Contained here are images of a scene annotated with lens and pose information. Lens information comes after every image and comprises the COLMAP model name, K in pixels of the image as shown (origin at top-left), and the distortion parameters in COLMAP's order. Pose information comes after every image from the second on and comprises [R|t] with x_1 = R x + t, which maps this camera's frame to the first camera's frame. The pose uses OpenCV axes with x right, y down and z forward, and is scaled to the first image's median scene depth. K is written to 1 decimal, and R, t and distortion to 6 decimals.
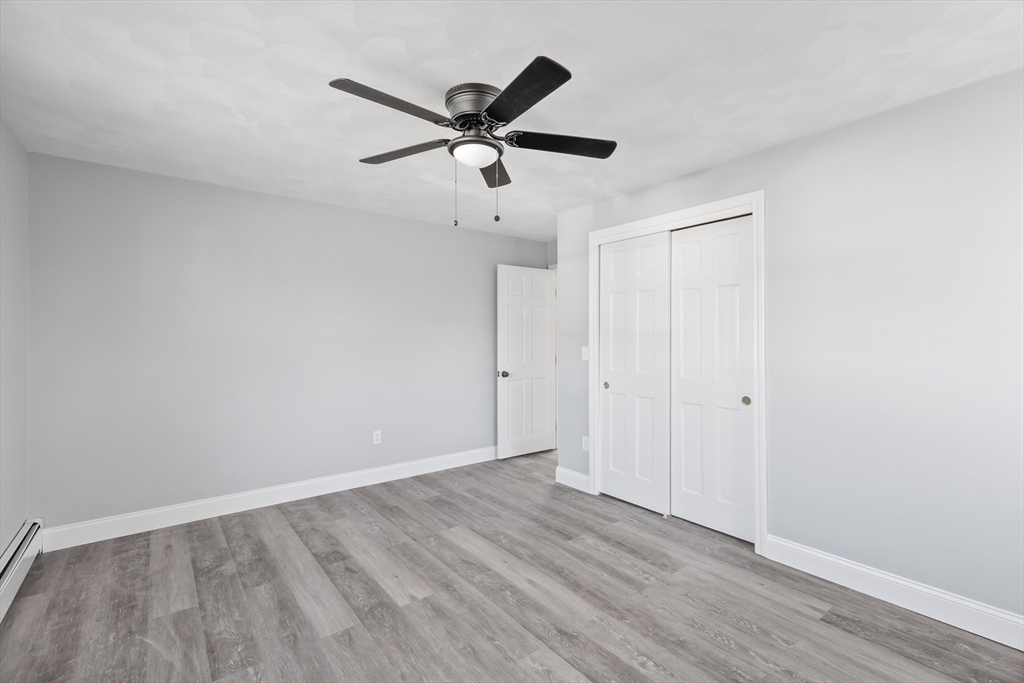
lens RADIAL K [[456.0, 0, 510.4], [0, 456.0, 338.7], [0, 0, 1]] dist [0.021486, 0.000169]
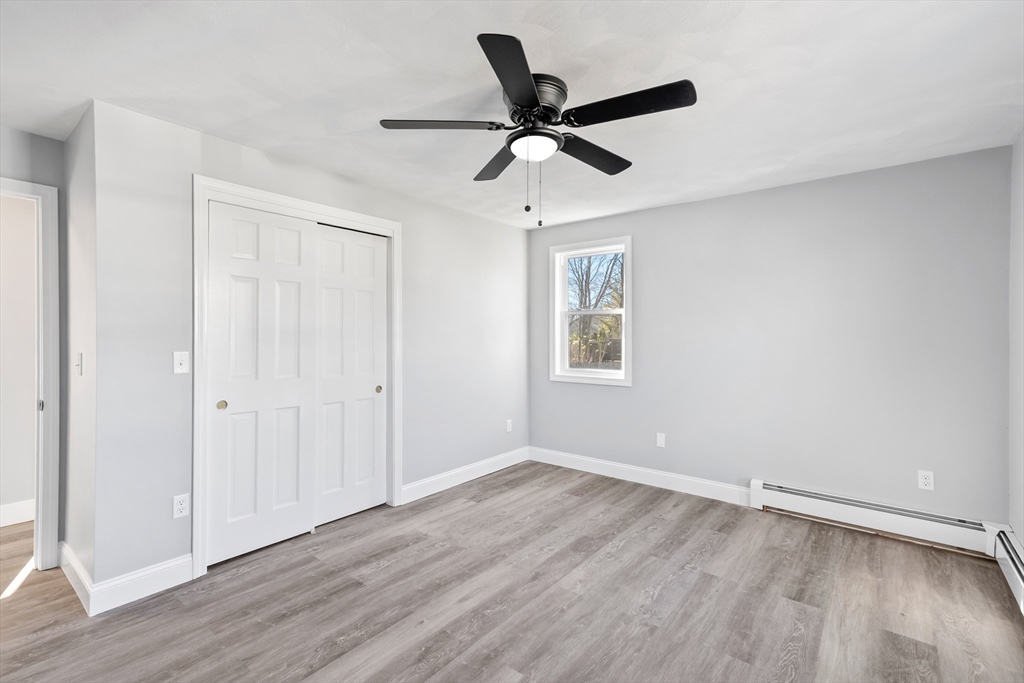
lens RADIAL K [[467.3, 0, 507.1], [0, 467.3, 336.6], [0, 0, 1]] dist [0.023364, -0.000106]
pose [[-0.227821, -0.002191, 0.973701, -0.860674], [0.001385, 0.999996, 0.002574, -0.006756], [-0.973702, 0.001935, -0.227817, 1.073922]]
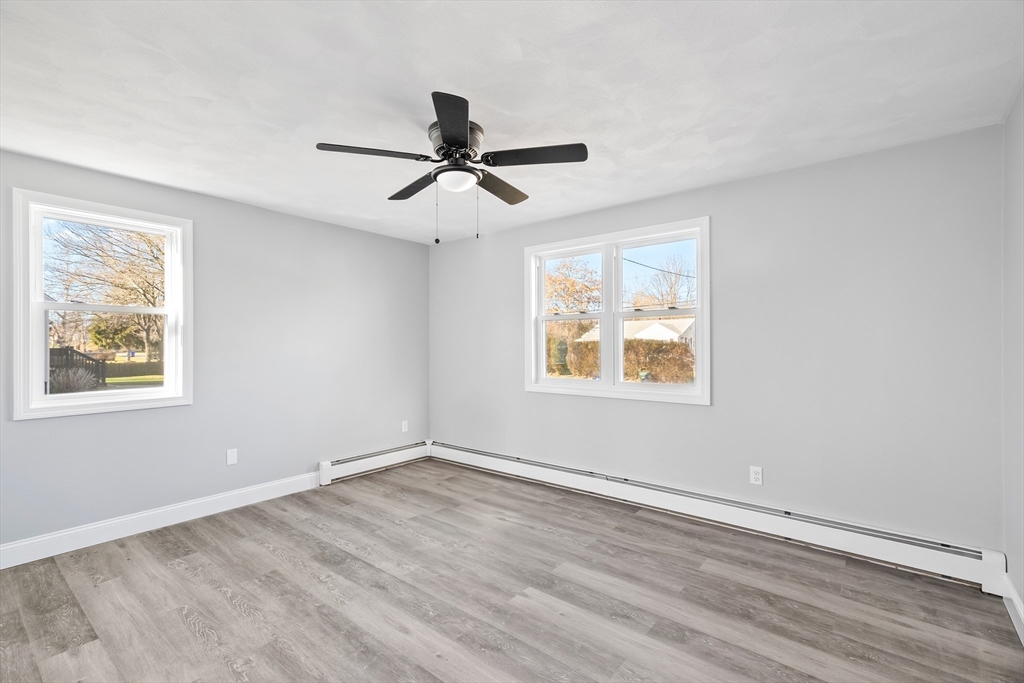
lens RADIAL K [[456.0, 0, 510.4], [0, 456.0, 338.7], [0, 0, 1]] dist [0.021486, 0.000169]
pose [[-0.974452, 0.002423, -0.224581, 0.043350], [0.004078, 0.999968, -0.006904, -0.003800], [0.224557, -0.007644, -0.974431, 1.787057]]
